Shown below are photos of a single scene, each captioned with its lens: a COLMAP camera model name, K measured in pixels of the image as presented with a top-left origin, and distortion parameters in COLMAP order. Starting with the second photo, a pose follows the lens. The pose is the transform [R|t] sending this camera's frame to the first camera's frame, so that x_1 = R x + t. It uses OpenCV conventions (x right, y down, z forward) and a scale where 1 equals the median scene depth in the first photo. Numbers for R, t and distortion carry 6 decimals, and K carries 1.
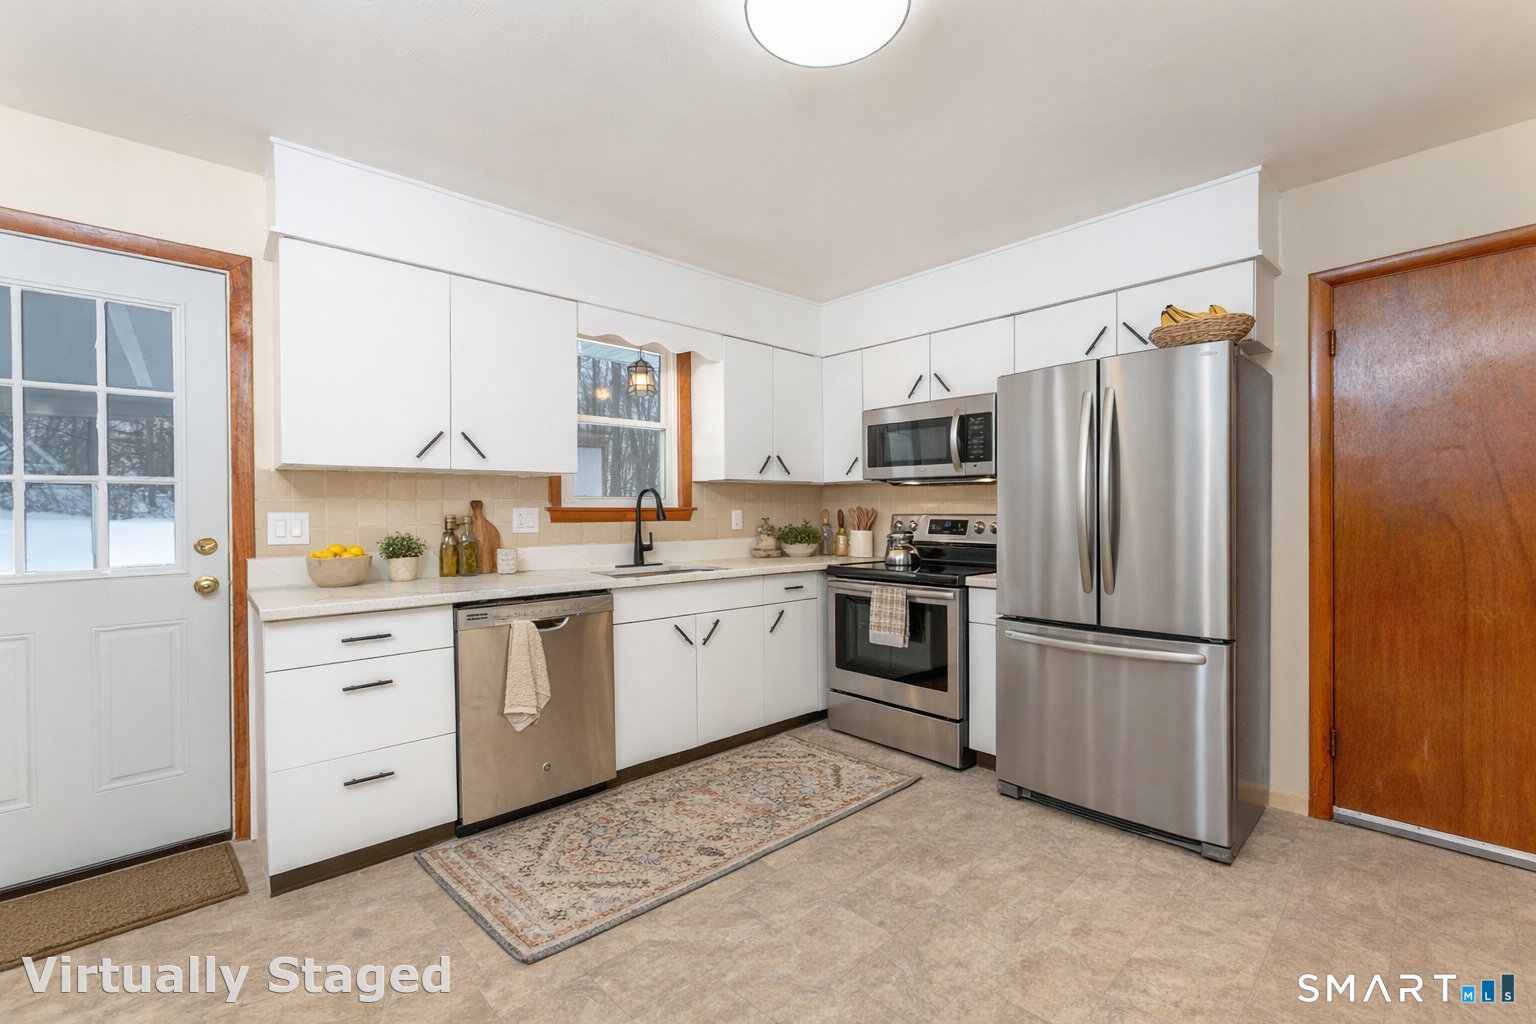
lens RADIAL K [[676.6, 0, 753.2], [0, 676.6, 504.0], [0, 0, 1]] dist [0.009345, 0.000458]
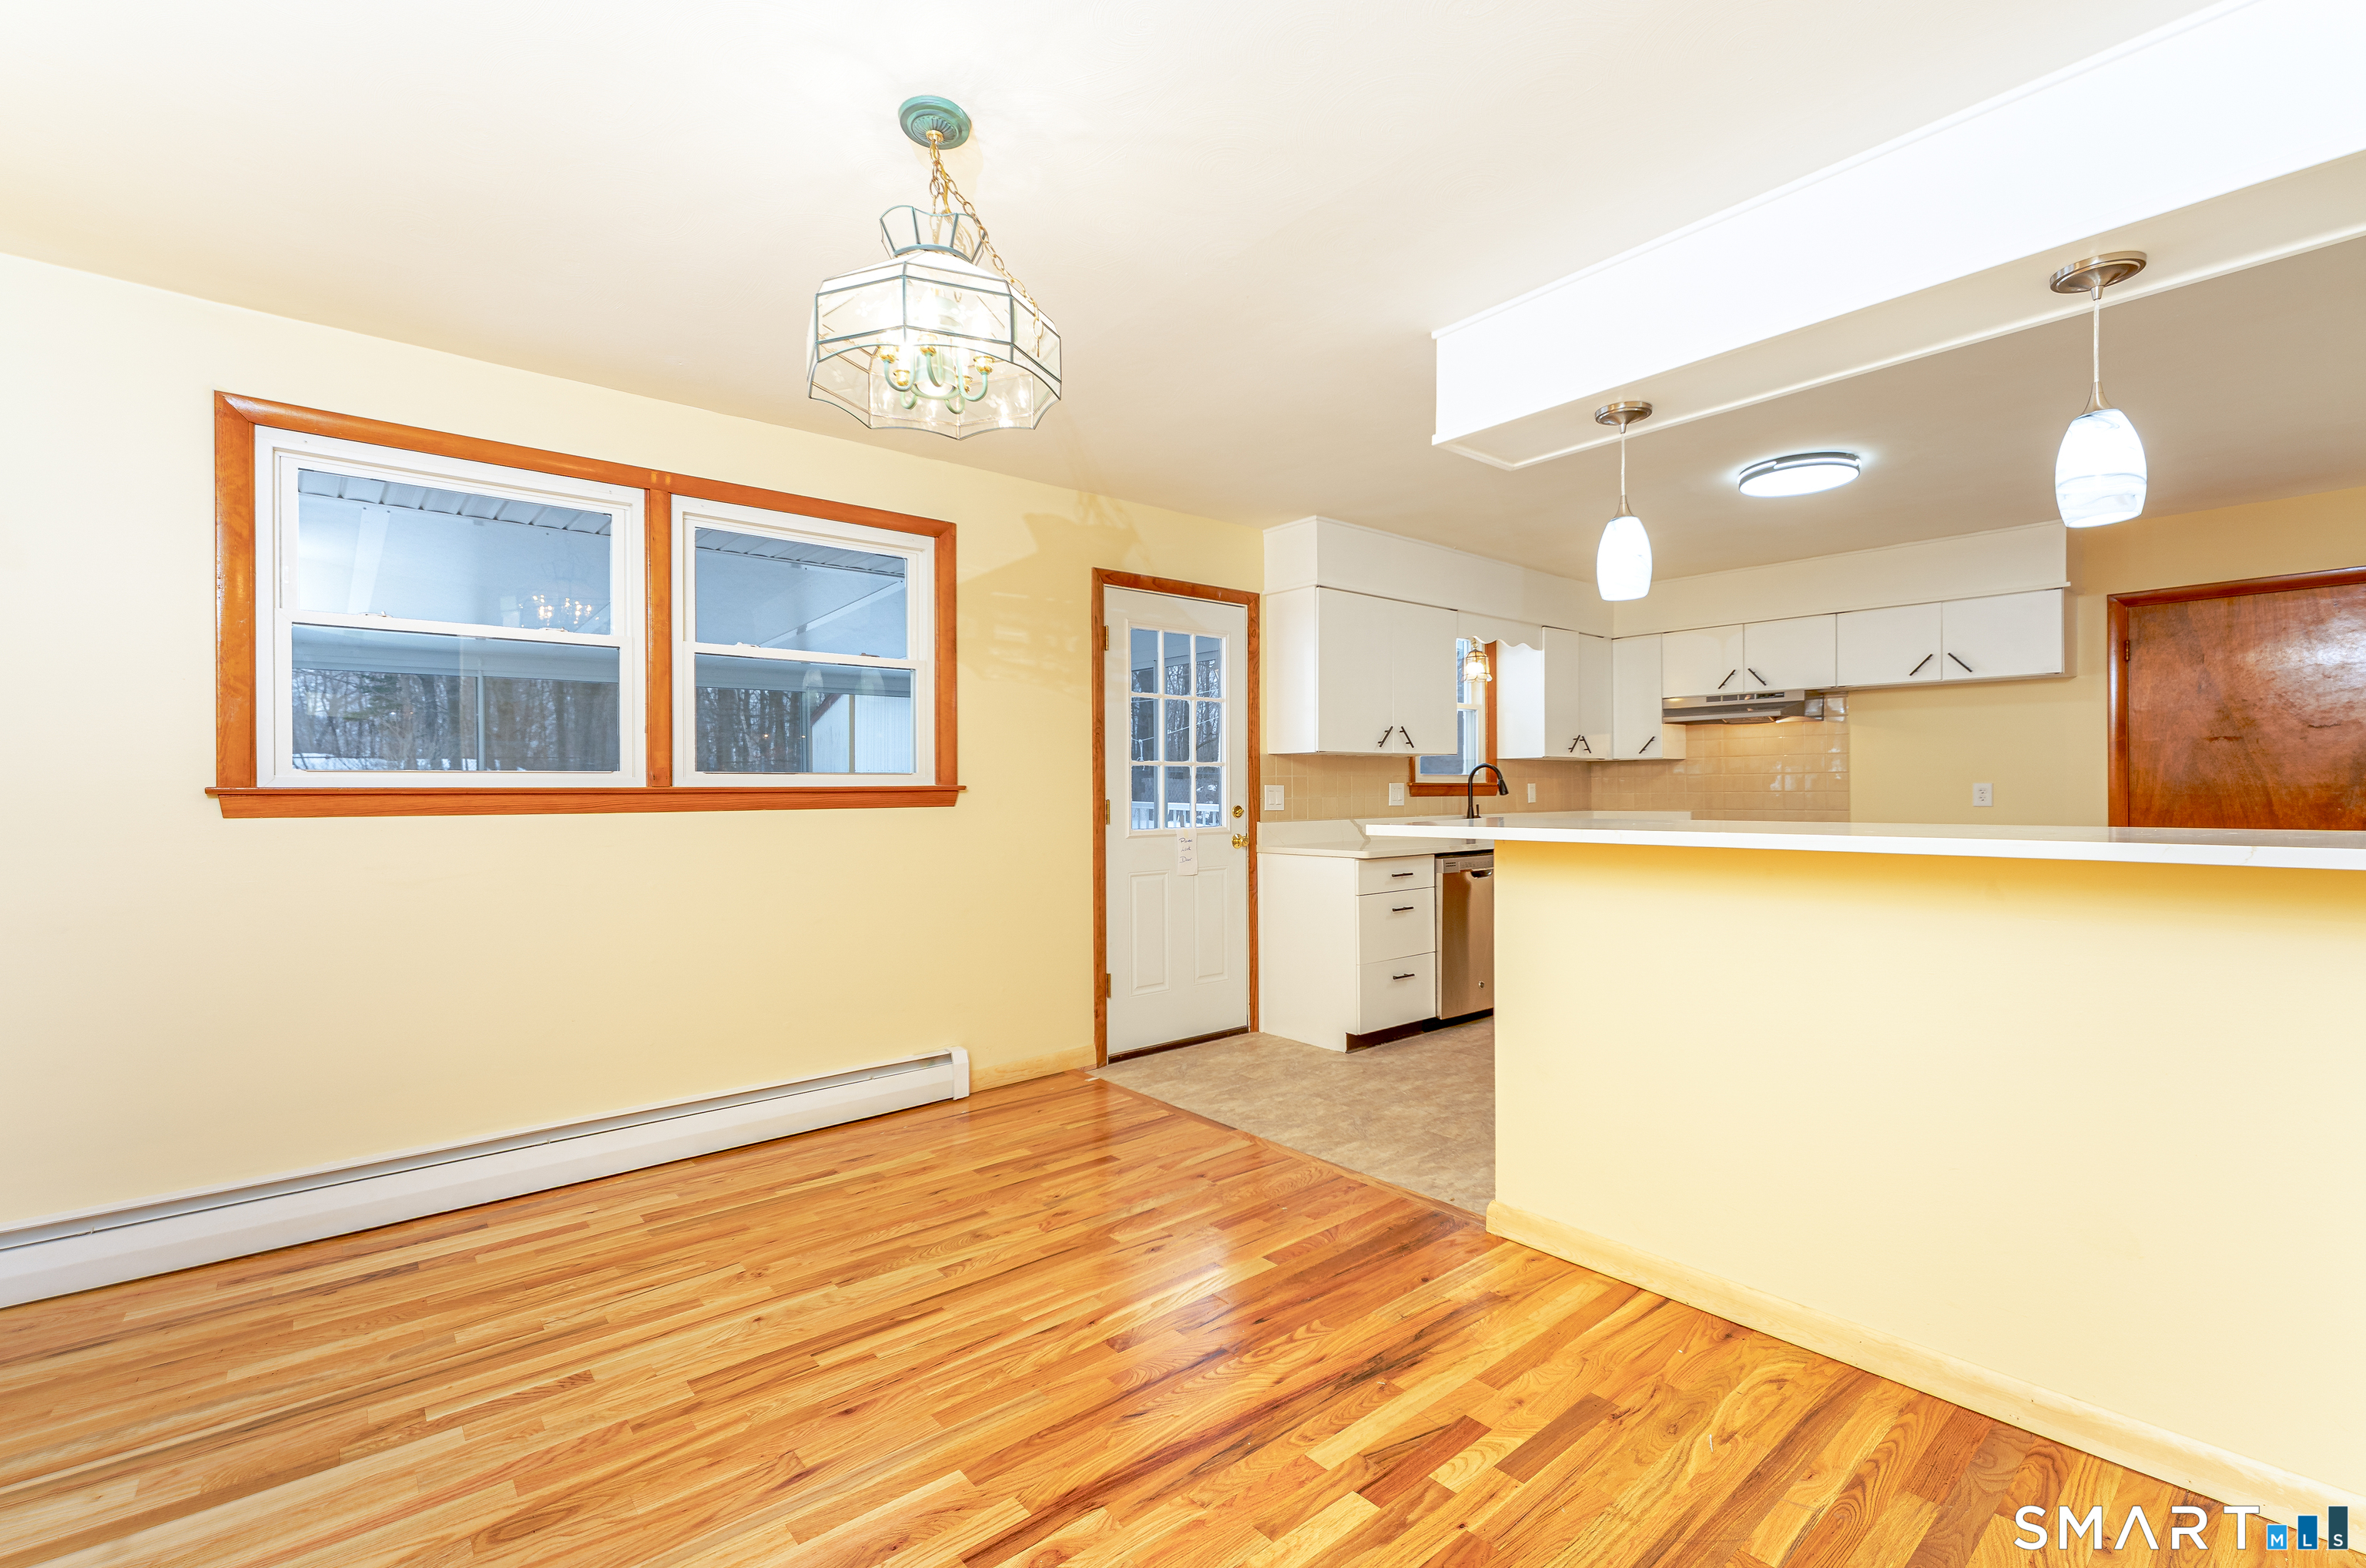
lens RADIAL K [[983.7, 0, 1157.4], [0, 983.7, 796.4], [0, 0, 1]] dist [0.003540, -0.000414]
pose [[0.997988, -0.002240, -0.063356, -0.723403], [0.003038, 0.999917, 0.012491, 0.005761], [0.063323, -0.012659, 0.997913, -0.813977]]
